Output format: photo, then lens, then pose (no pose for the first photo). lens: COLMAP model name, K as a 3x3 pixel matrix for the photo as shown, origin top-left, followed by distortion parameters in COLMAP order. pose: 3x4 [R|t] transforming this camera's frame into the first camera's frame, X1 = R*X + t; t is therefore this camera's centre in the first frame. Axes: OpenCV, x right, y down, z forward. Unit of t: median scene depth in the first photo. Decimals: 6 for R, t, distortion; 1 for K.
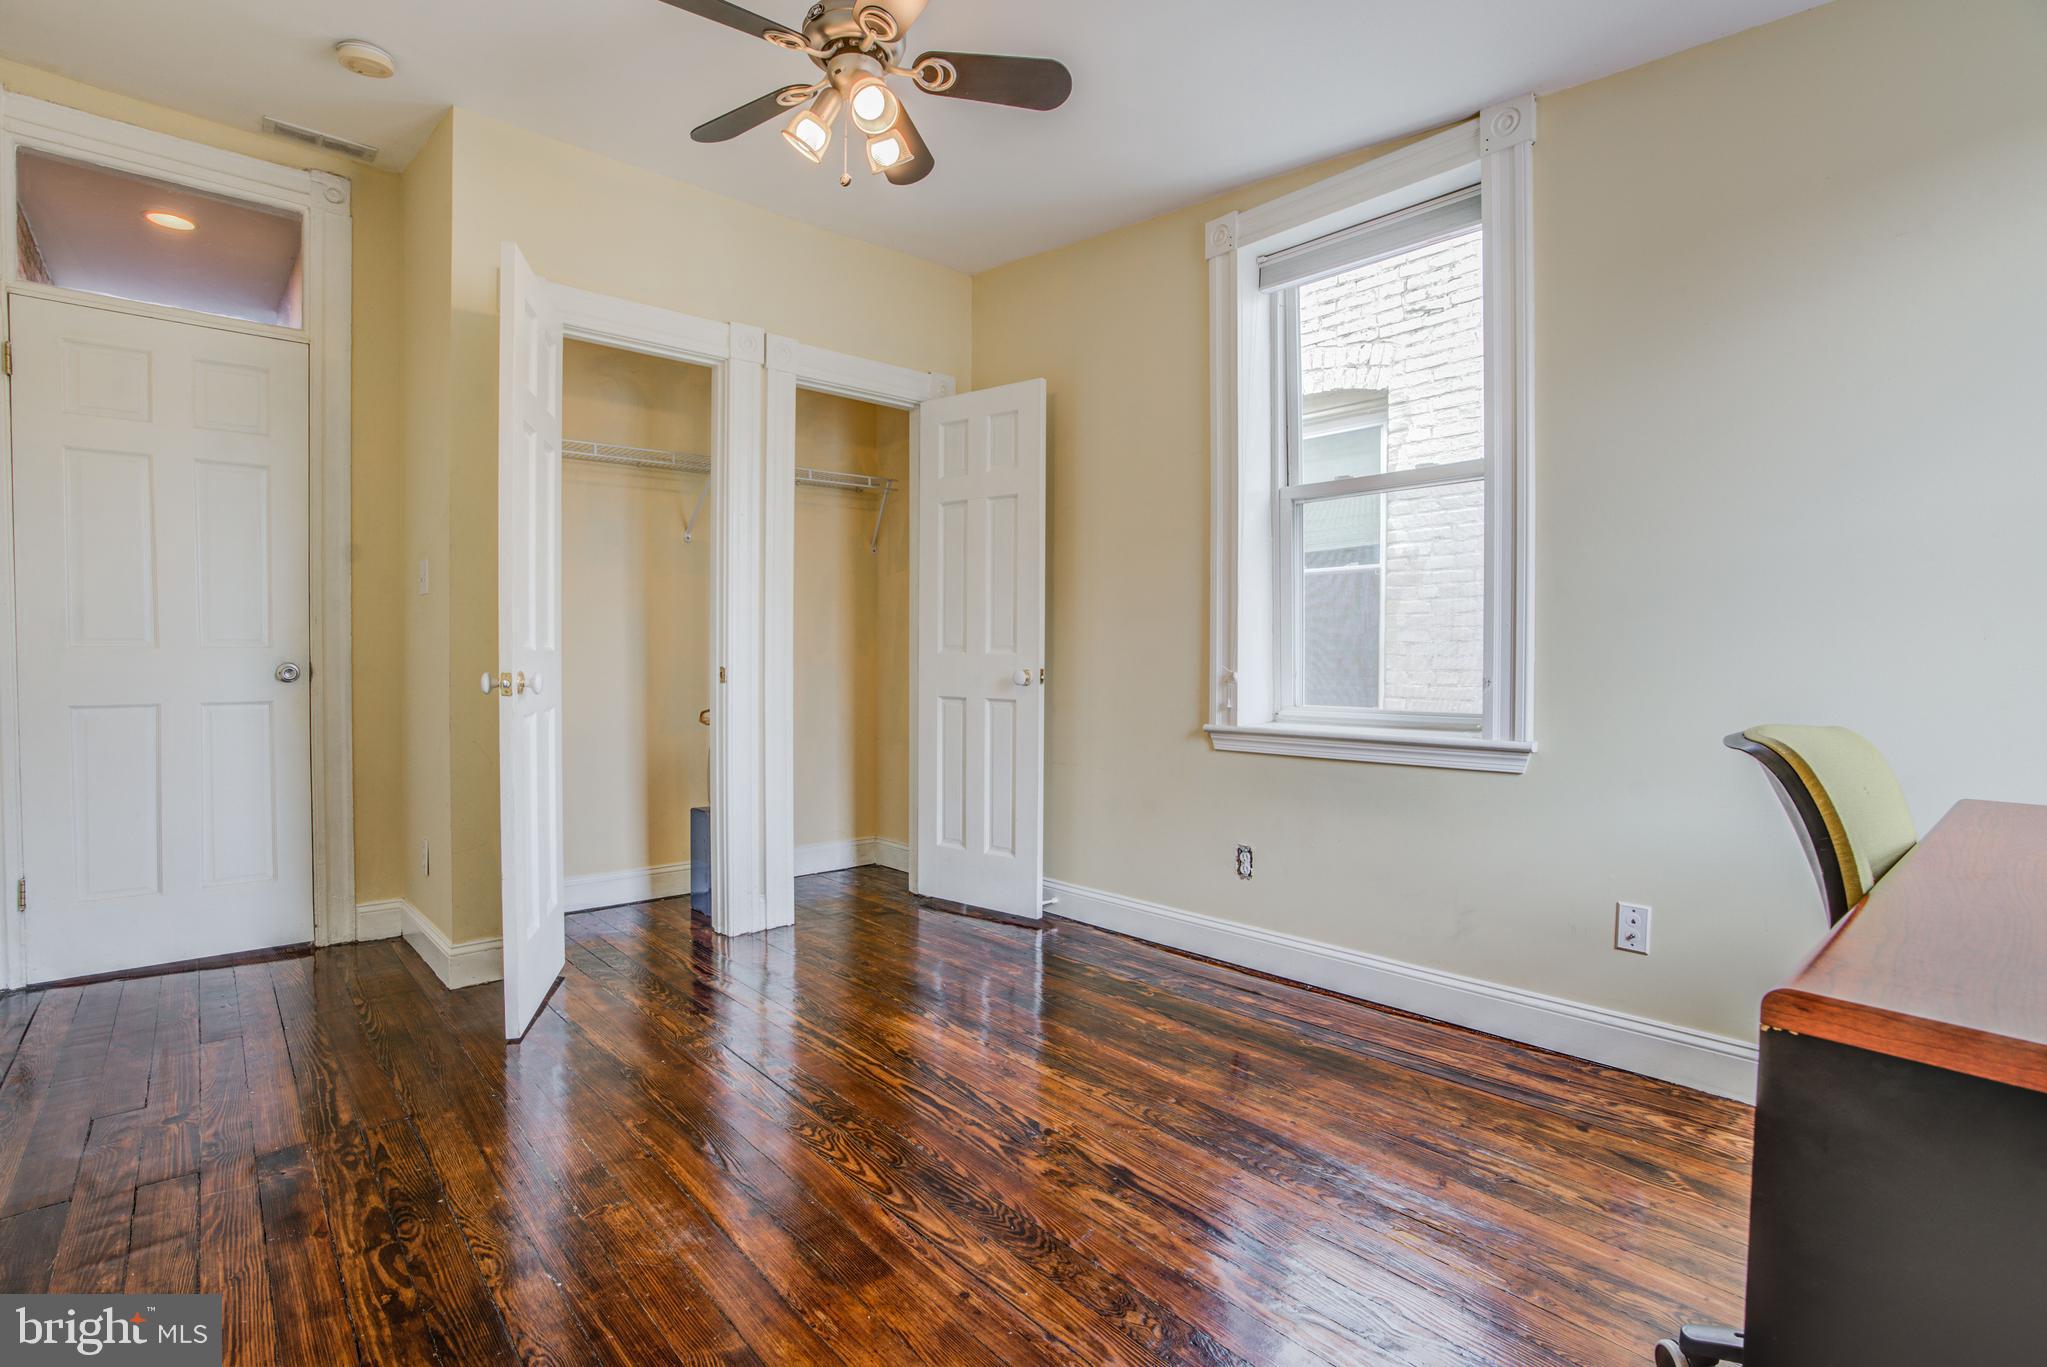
lens RADIAL K [[975.9, 0, 1019.0], [0, 975.9, 680.3], [0, 0, 1]] dist [-0.065201, 0.027052]
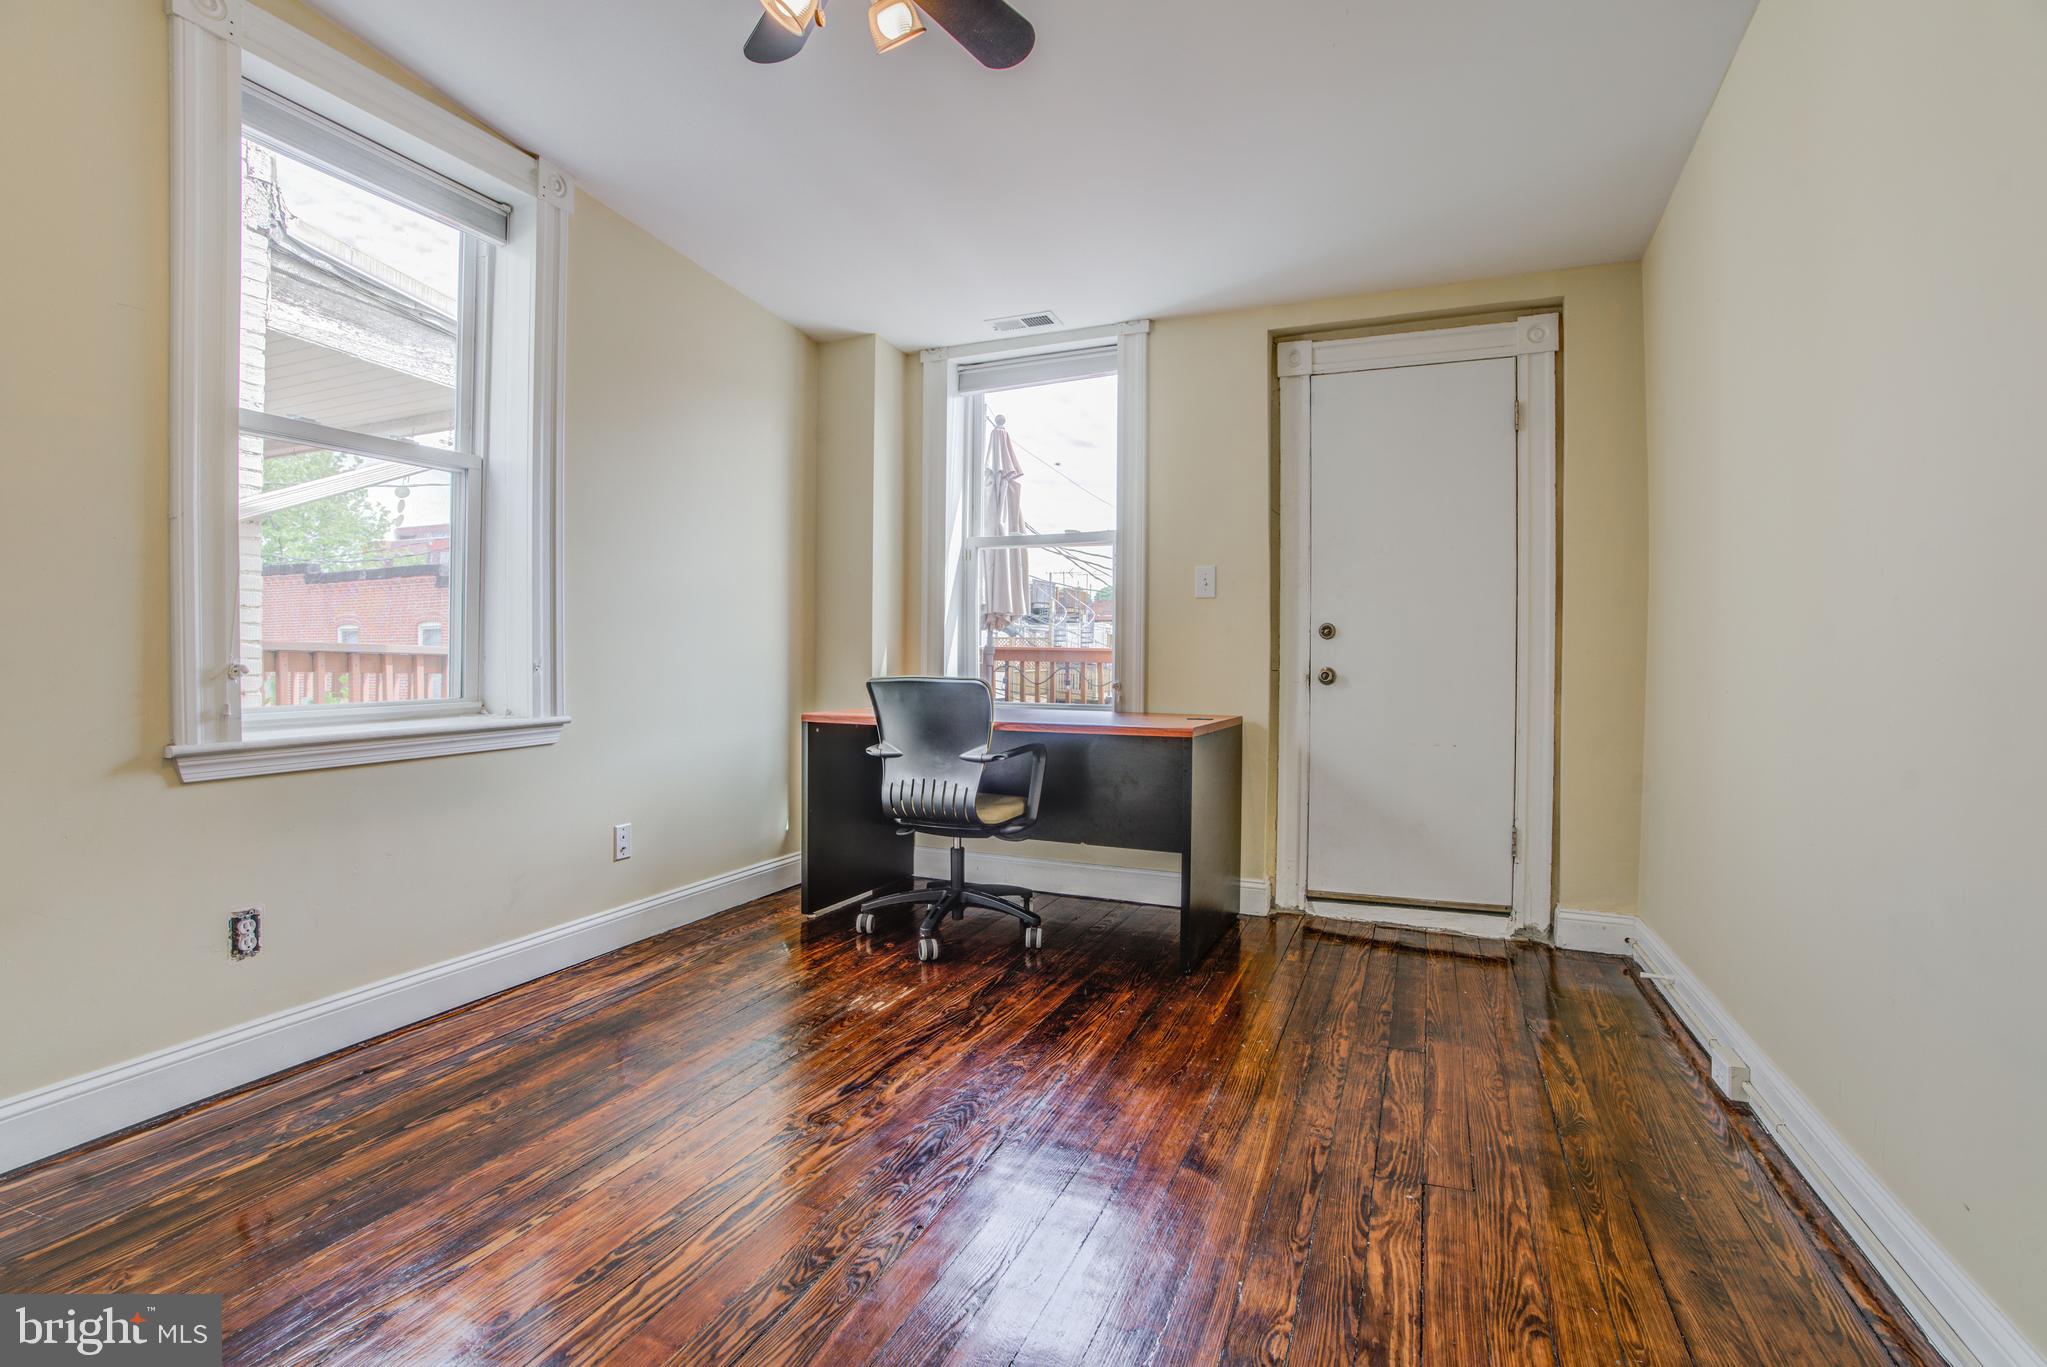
lens RADIAL K [[953.8, 0, 1013.1], [0, 953.8, 685.5], [0, 0, 1]] dist [-0.068936, 0.026181]
pose [[-0.429143, -0.036614, 0.902494, -0.868922], [0.009408, 0.998943, 0.045001, -0.024541], [-0.903188, 0.027803, -0.428345, 1.131592]]
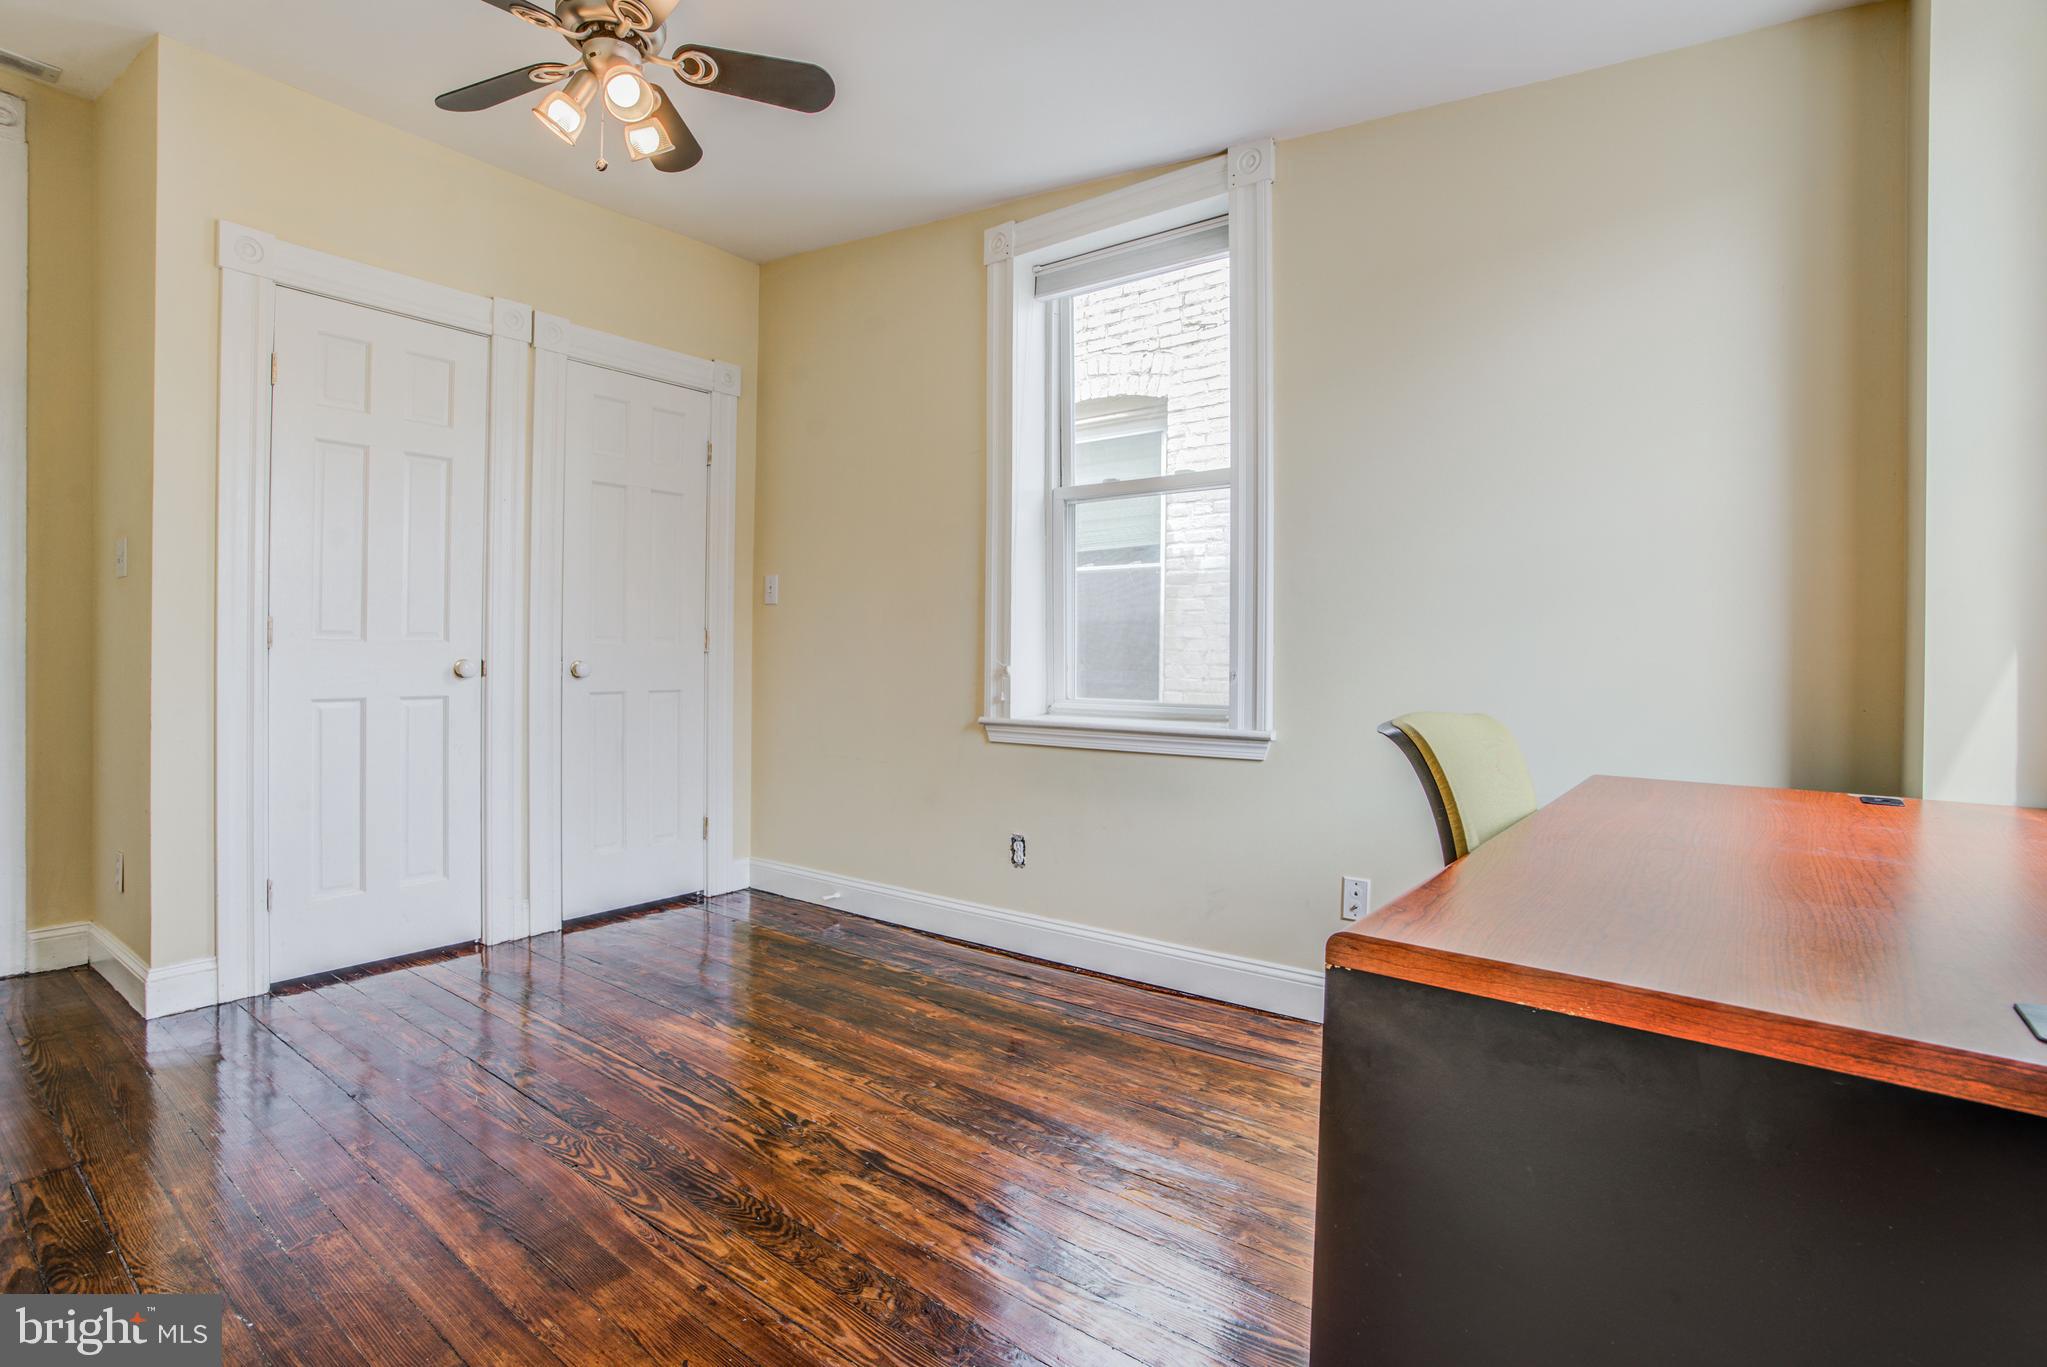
lens RADIAL K [[987.5, 0, 1017.8], [0, 987.5, 659.9], [0, 0, 1]] dist [-0.066328, 0.026220]
pose [[0.982809, 0.003544, 0.184591, 0.056504], [-0.000755, 0.999885, -0.015178, 0.001277], [-0.184623, 0.014778, 0.982698, -0.041254]]
